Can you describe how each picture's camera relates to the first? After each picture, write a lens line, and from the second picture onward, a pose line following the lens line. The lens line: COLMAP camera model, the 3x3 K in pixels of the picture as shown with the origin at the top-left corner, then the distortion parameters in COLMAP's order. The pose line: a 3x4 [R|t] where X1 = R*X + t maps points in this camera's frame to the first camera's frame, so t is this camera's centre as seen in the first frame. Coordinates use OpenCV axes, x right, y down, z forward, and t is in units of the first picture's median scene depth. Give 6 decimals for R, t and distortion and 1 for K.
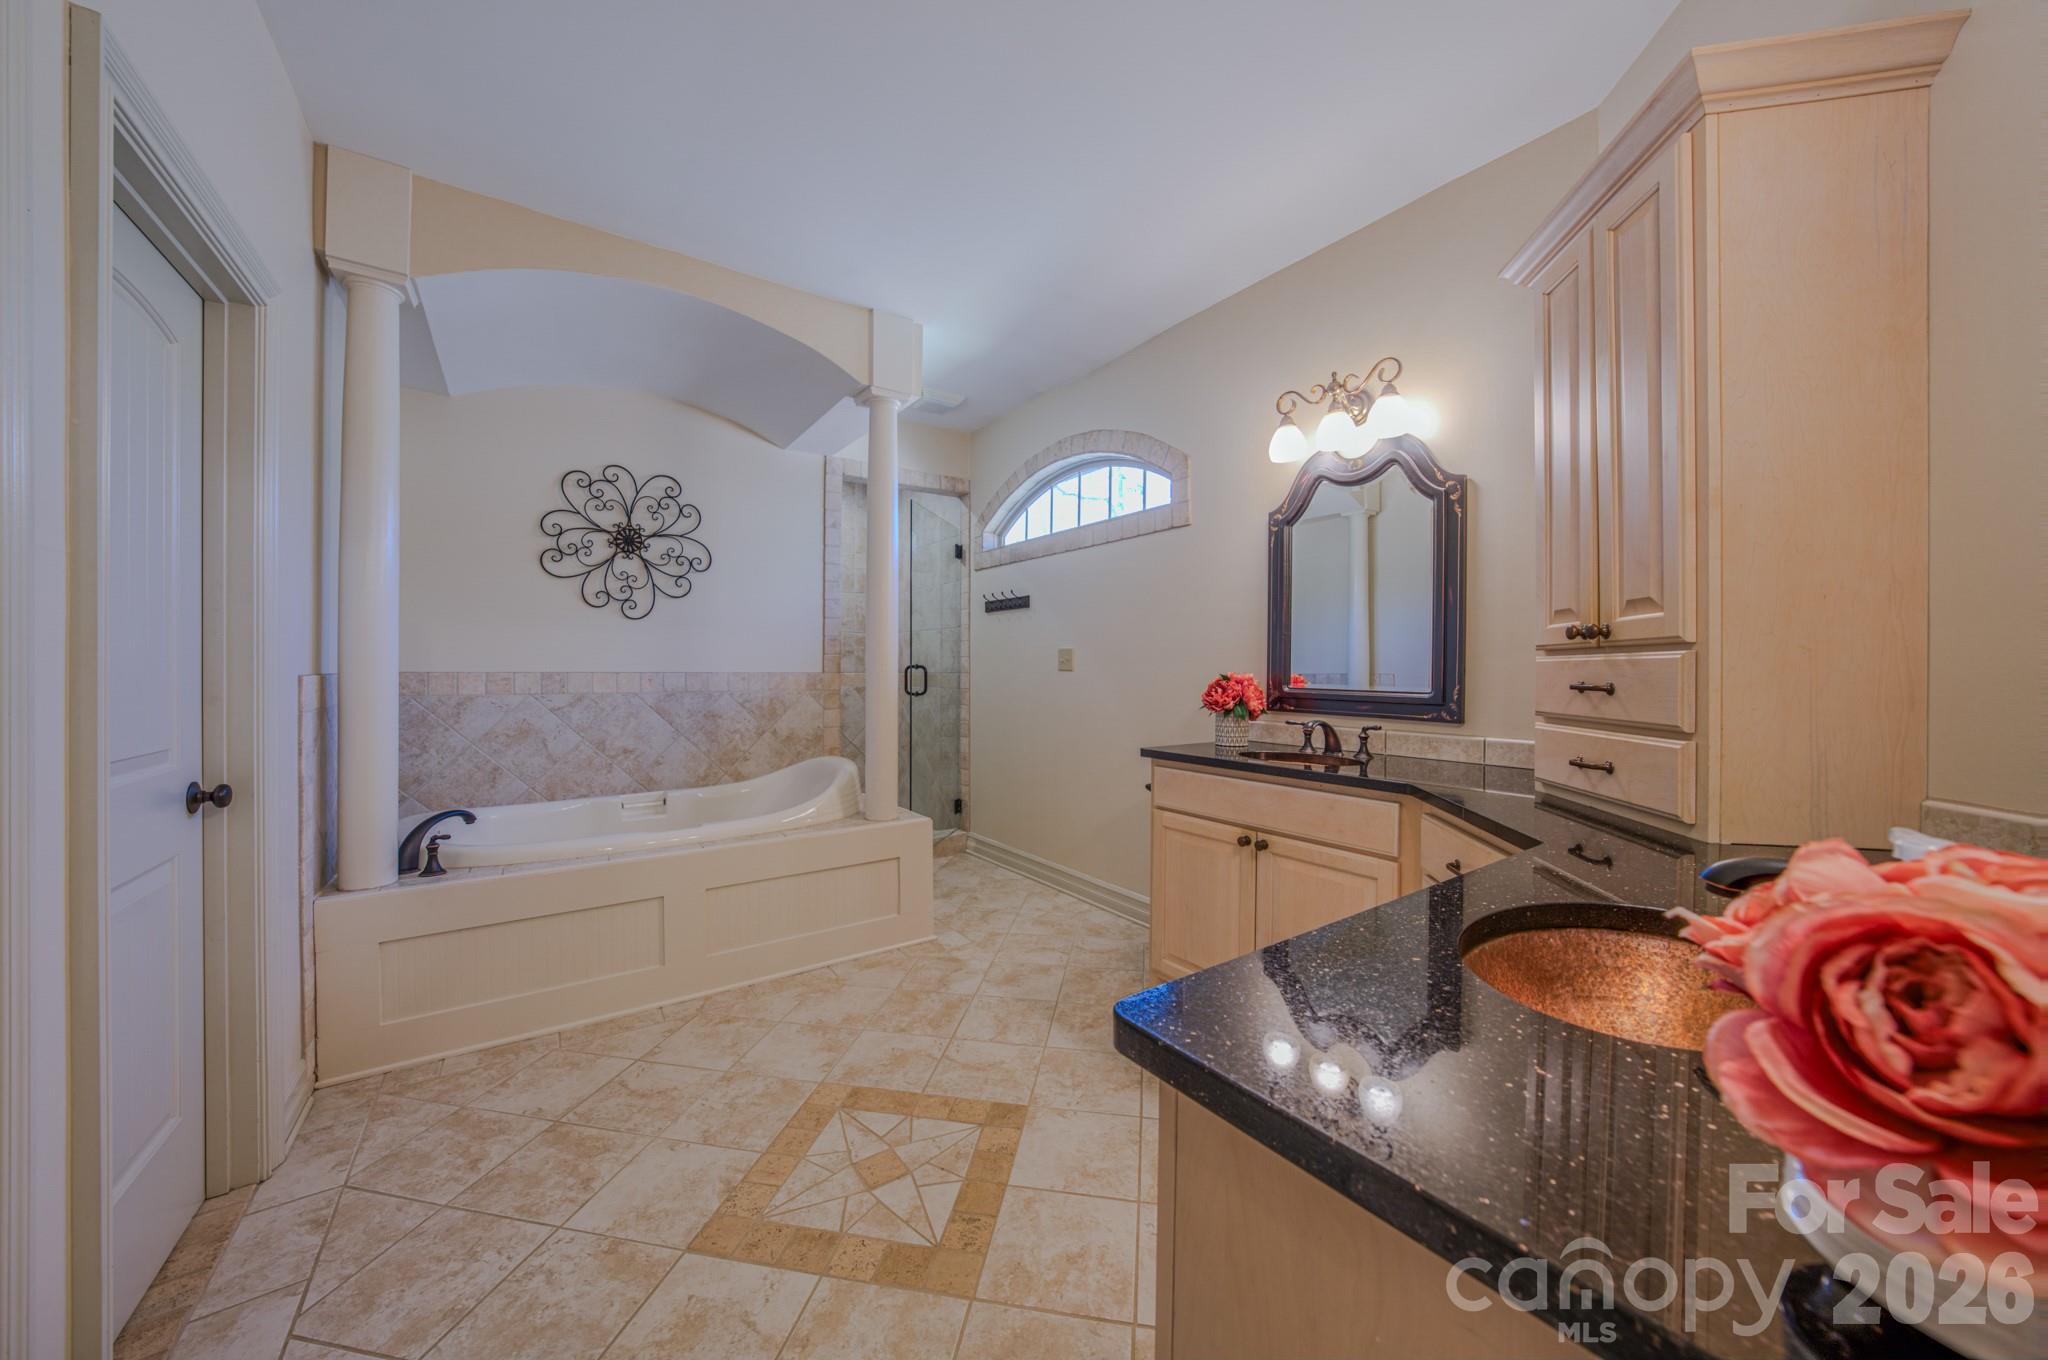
lens RADIAL K [[710.0, 0, 1030.9], [0, 710.0, 675.2], [0, 0, 1]] dist [-0.022782, 0.004219]
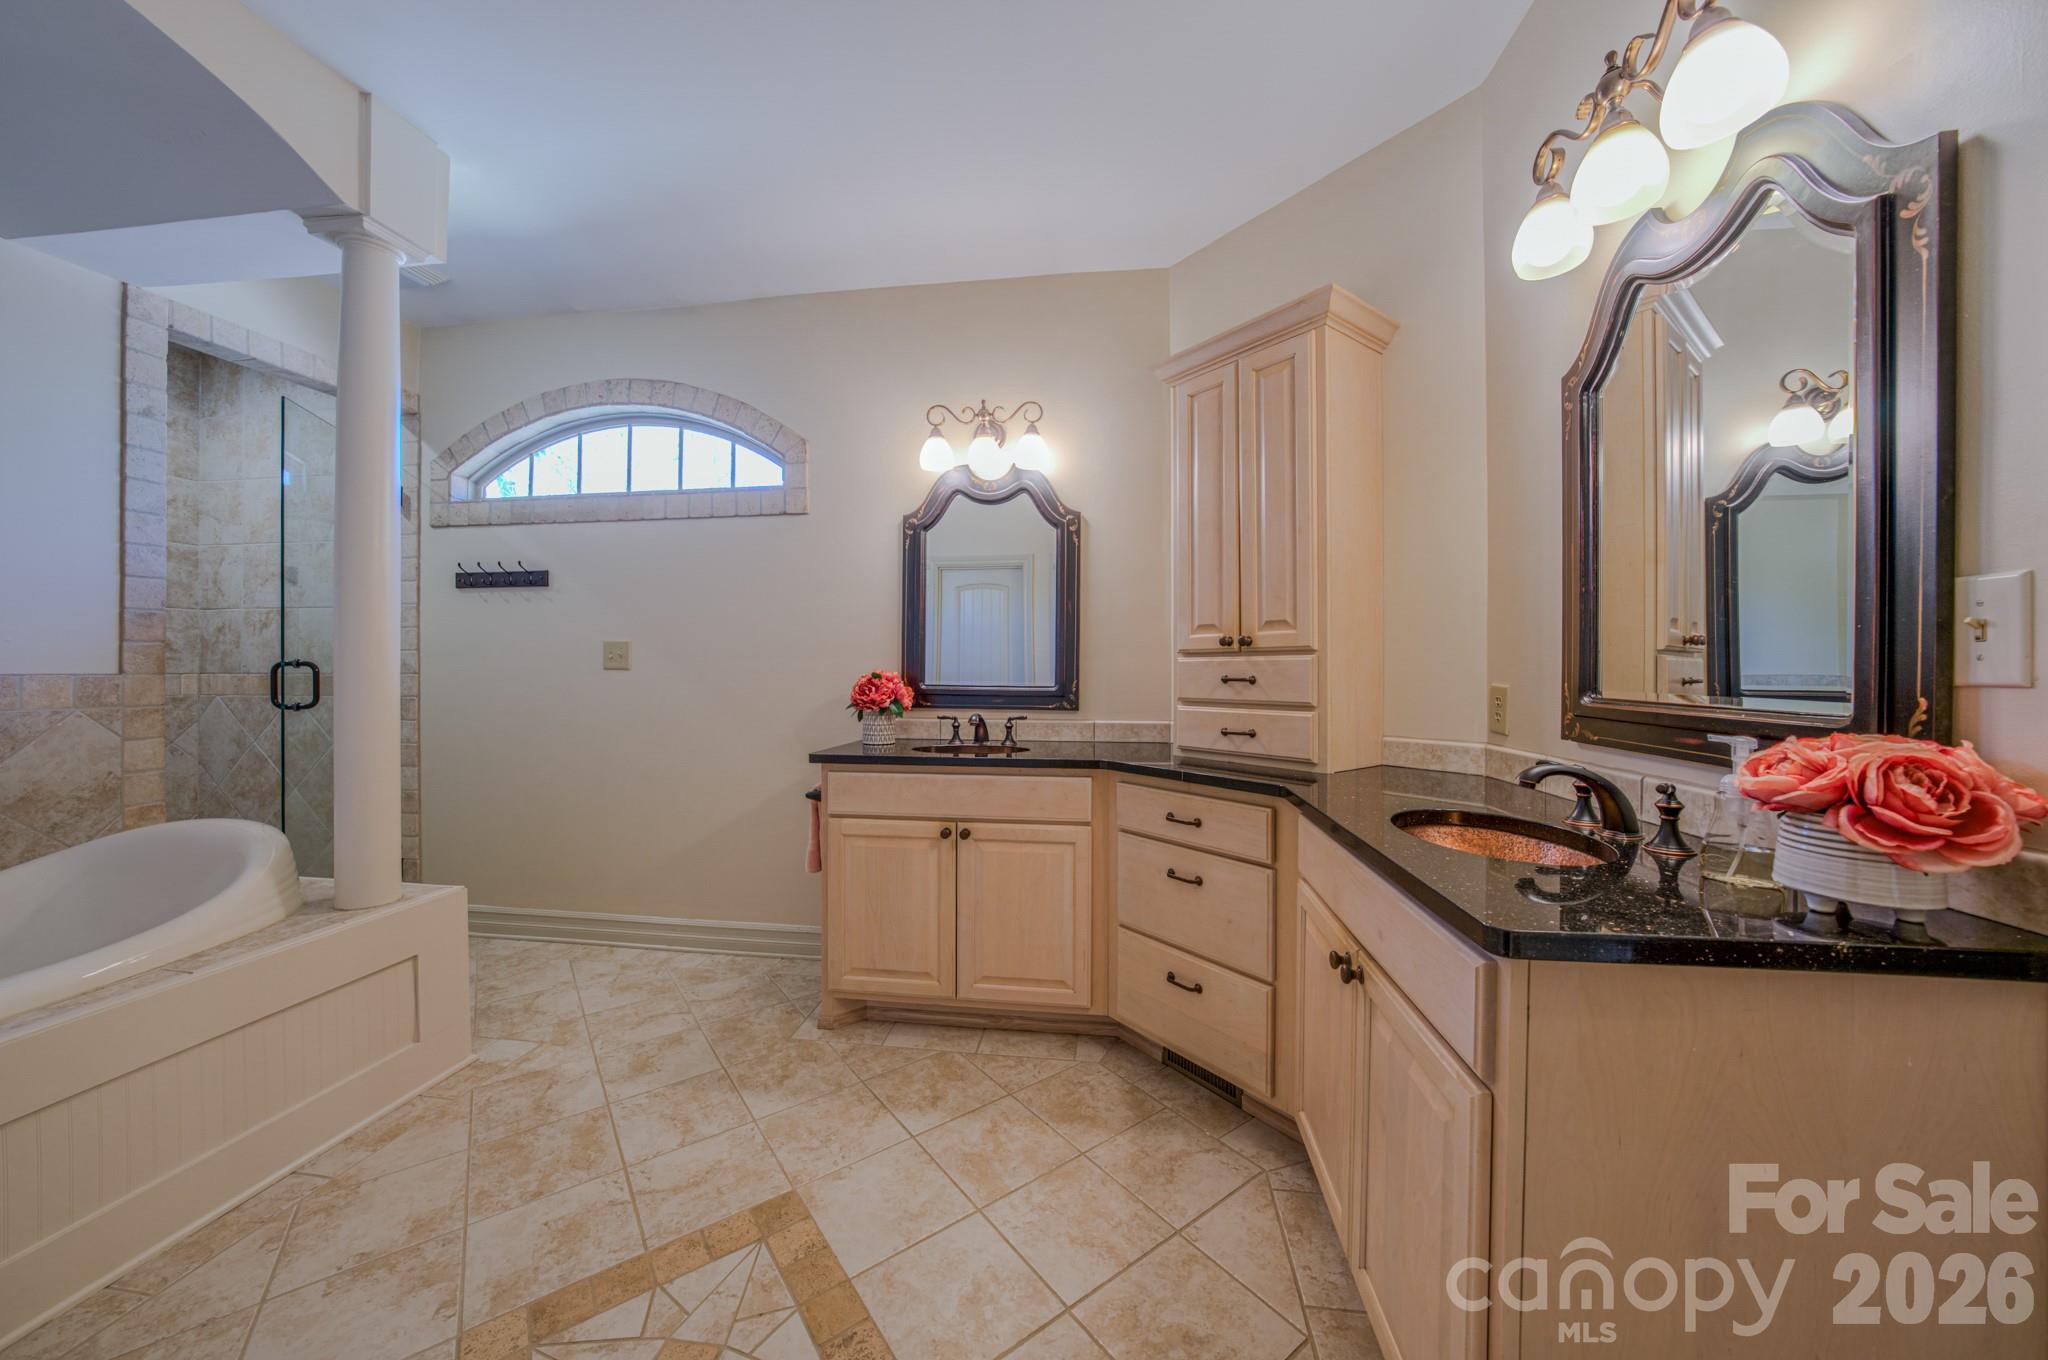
lens RADIAL K [[710.0, 0, 1030.9], [0, 710.0, 675.2], [0, 0, 1]] dist [-0.022782, 0.004219]
pose [[0.682224, -0.007655, 0.731103, -0.334189], [0.006694, 0.999969, 0.004223, -0.000195], [-0.731112, 0.002013, 0.682254, 0.182238]]
